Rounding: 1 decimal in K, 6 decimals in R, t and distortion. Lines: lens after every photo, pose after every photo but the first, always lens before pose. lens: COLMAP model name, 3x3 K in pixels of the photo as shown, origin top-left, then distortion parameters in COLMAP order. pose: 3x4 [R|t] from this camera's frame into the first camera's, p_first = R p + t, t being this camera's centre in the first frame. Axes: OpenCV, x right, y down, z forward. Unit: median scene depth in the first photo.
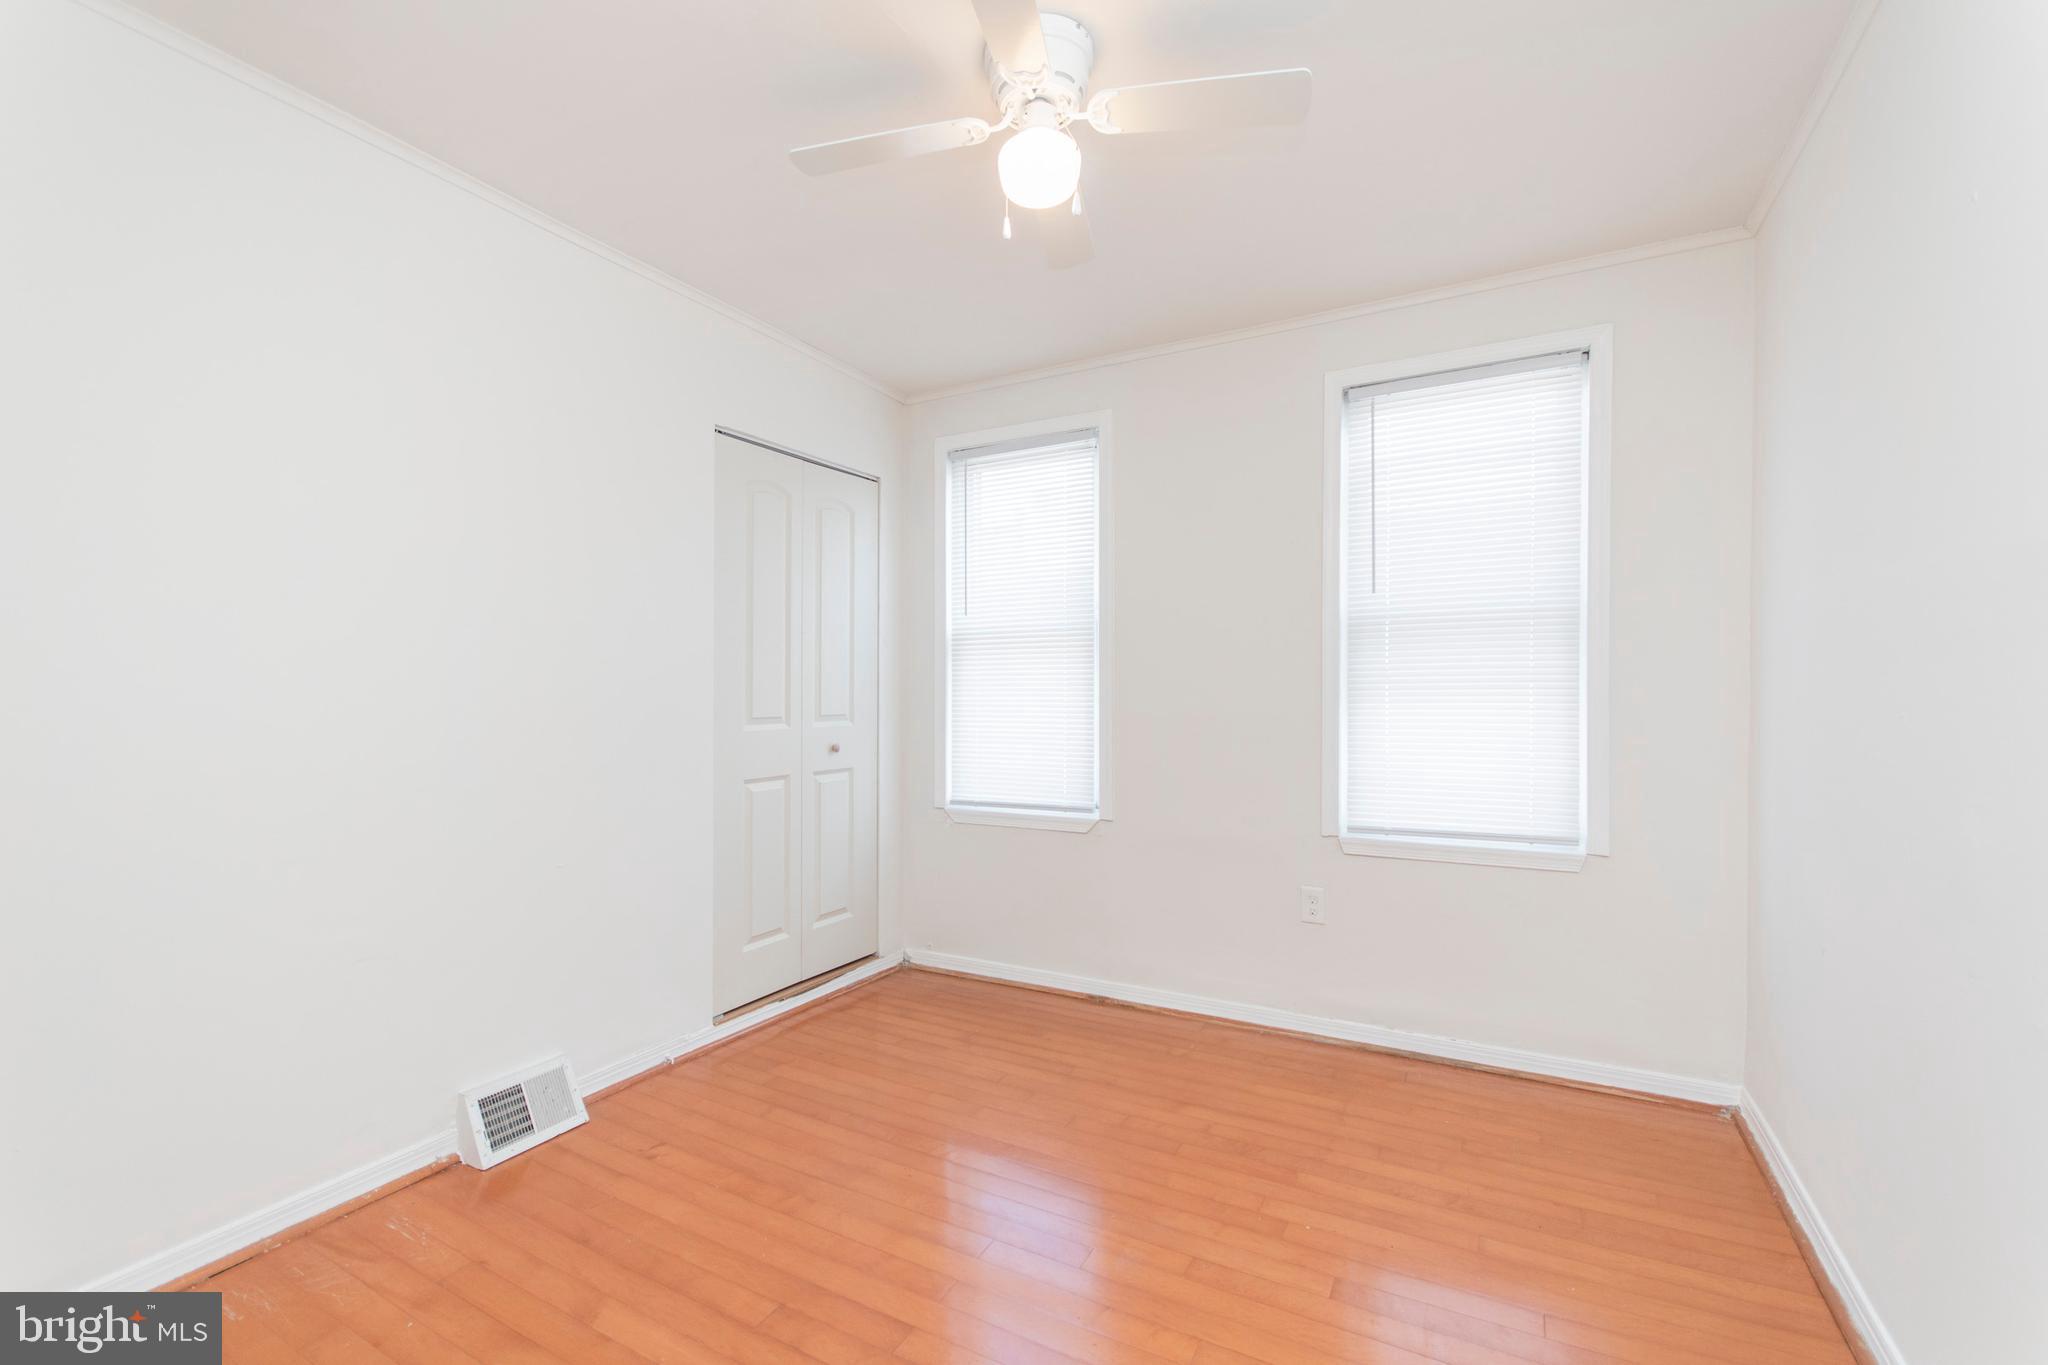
lens RADIAL K [[907.9, 0, 1001.4], [0, 907.9, 679.0], [0, 0, 1]] dist [0.000979, 0.000171]
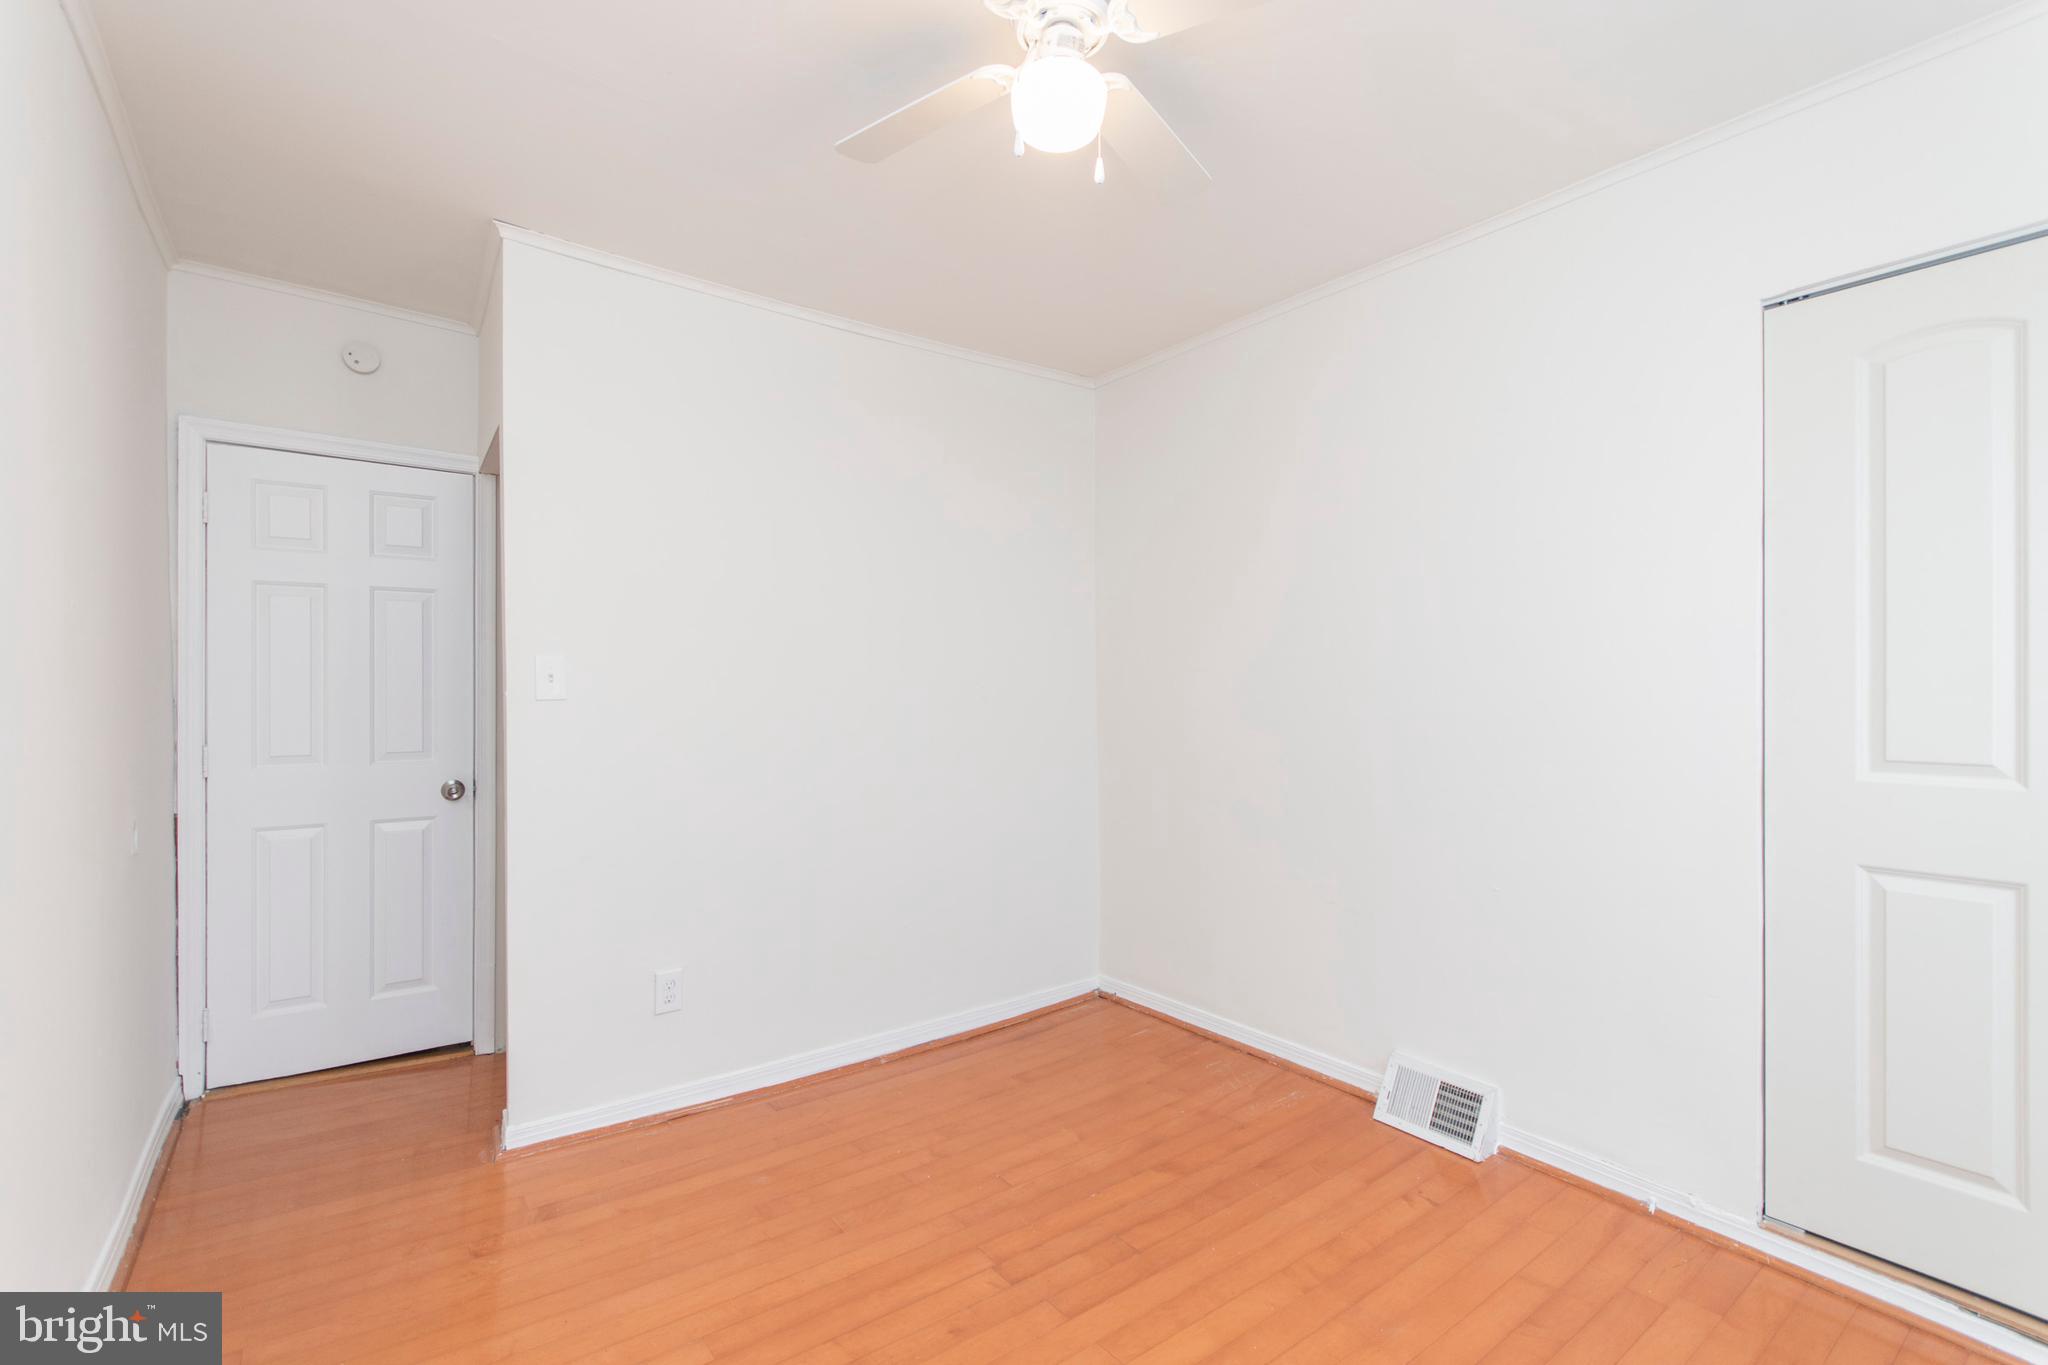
lens RADIAL K [[907.9, 0, 1001.4], [0, 907.9, 679.0], [0, 0, 1]] dist [0.000979, 0.000171]
pose [[-0.430752, -0.015270, -0.902341, 0.663285], [0.007477, 0.999762, -0.020488, -0.000149], [0.902440, -0.015572, -0.430535, 1.035544]]
